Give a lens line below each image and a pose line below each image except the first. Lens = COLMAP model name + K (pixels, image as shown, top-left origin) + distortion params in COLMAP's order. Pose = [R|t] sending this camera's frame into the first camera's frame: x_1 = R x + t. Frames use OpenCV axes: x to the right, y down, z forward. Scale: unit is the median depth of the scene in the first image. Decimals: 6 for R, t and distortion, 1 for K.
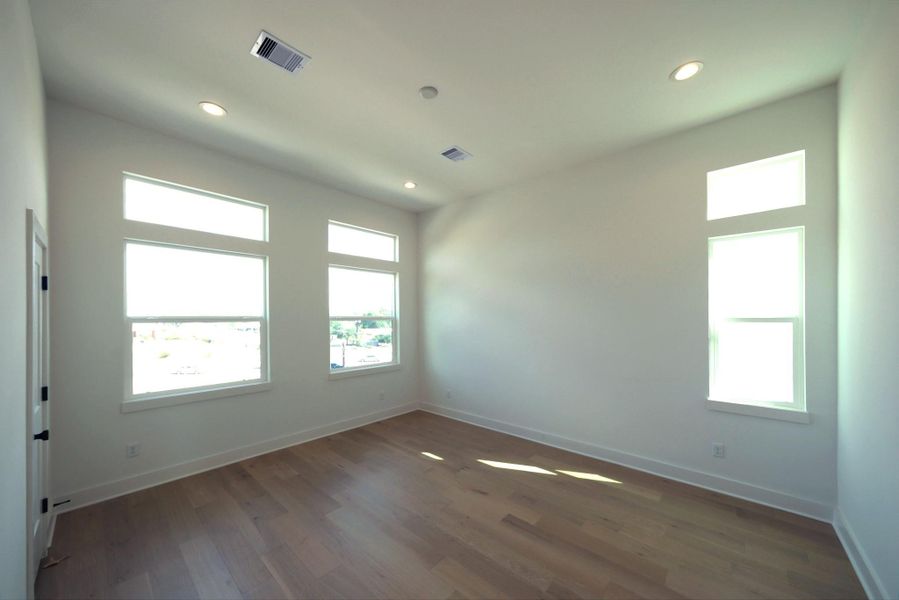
lens RADIAL K [[318.4, 0, 451.5], [0, 318.4, 320.2], [0, 0, 1]] dist [0.000016, 0.000139]
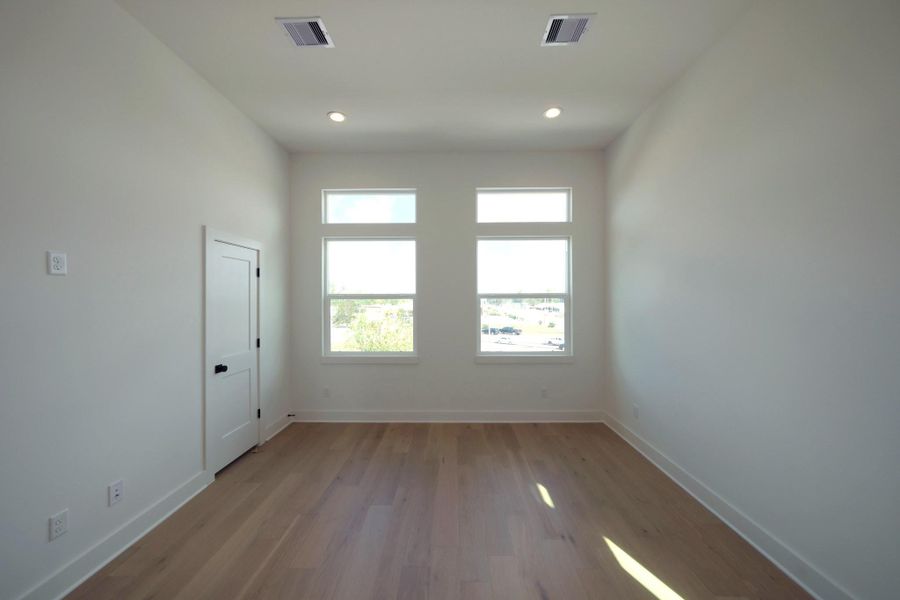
lens RADIAL K [[334.3, 0, 450.0], [0, 334.3, 300.0], [0, 0, 1]] dist [0.011774, -0.000001]
pose [[0.660510, 0.014003, -0.750687, 0.317226], [-0.006172, 0.999894, 0.013222, -0.006480], [0.750792, -0.004100, 0.660526, 0.333407]]
